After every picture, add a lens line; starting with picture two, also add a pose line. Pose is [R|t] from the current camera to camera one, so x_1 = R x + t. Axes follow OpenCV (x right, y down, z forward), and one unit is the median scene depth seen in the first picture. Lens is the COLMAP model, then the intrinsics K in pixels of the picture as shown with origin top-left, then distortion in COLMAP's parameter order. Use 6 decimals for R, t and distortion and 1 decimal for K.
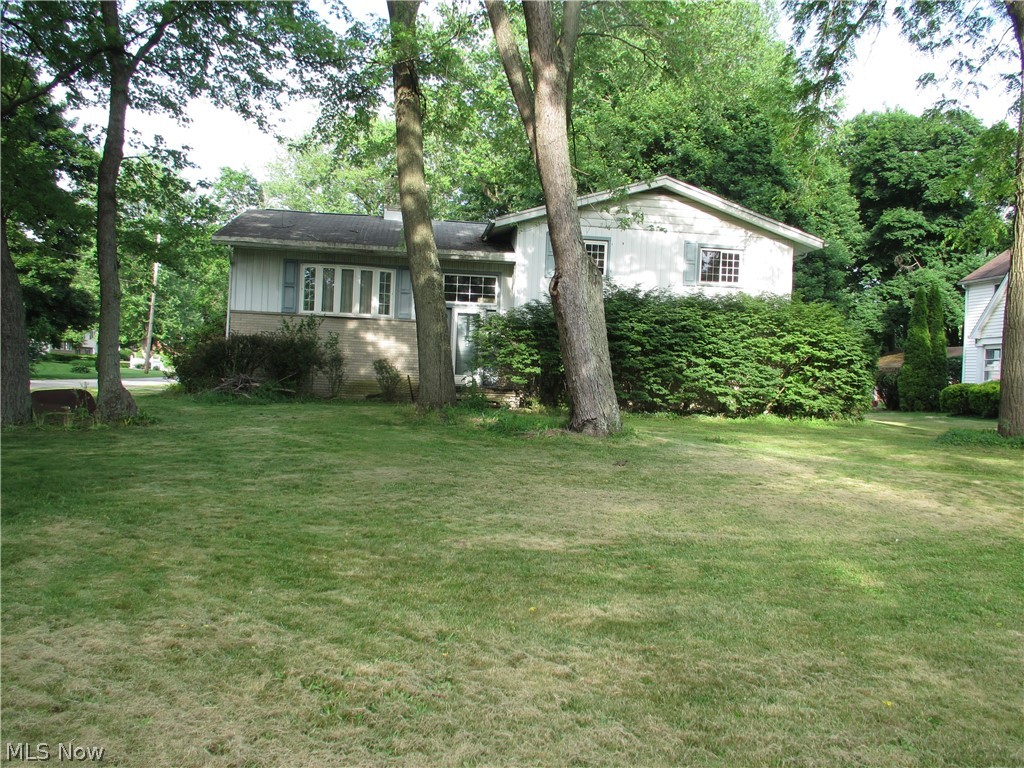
lens RADIAL K [[860.0, 0, 512.0], [0, 860.0, 384.0], [0, 0, 1]] dist [-0.008346, -0.002056]
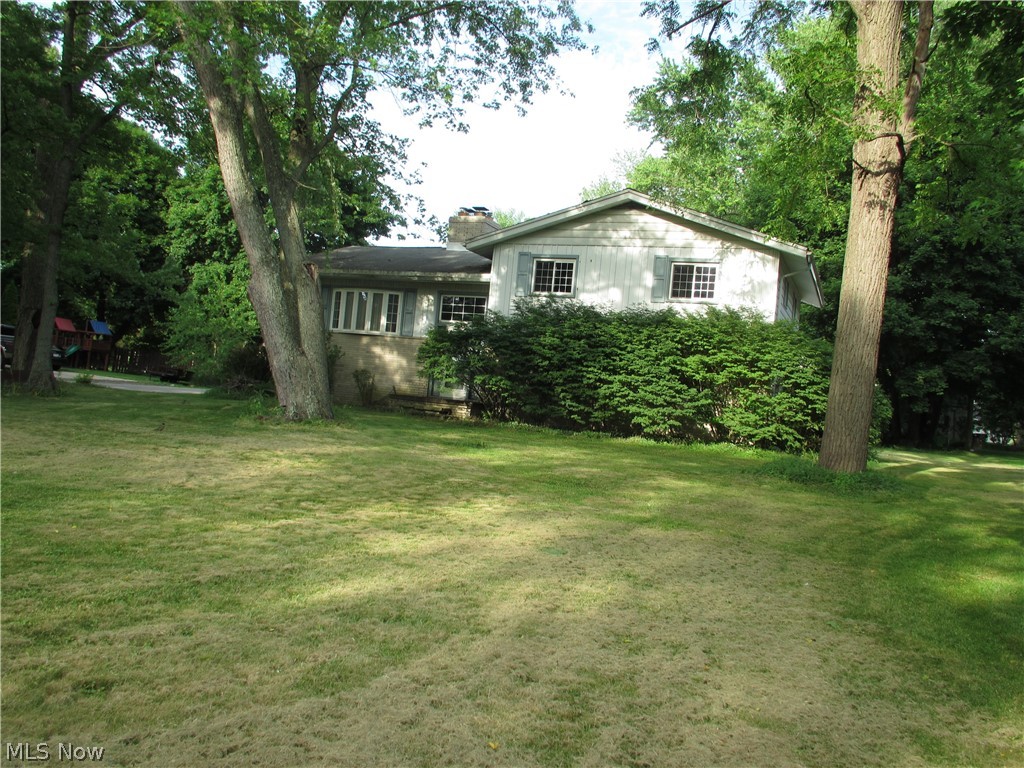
lens RADIAL K [[860.0, 0, 512.0], [0, 860.0, 384.0], [0, 0, 1]] dist [-0.008346, -0.002056]
pose [[0.868135, 0.031542, -0.495324, 0.545116], [-0.060553, 0.997255, -0.042624, 0.025185], [0.492620, 0.066997, 0.867662, 0.109668]]
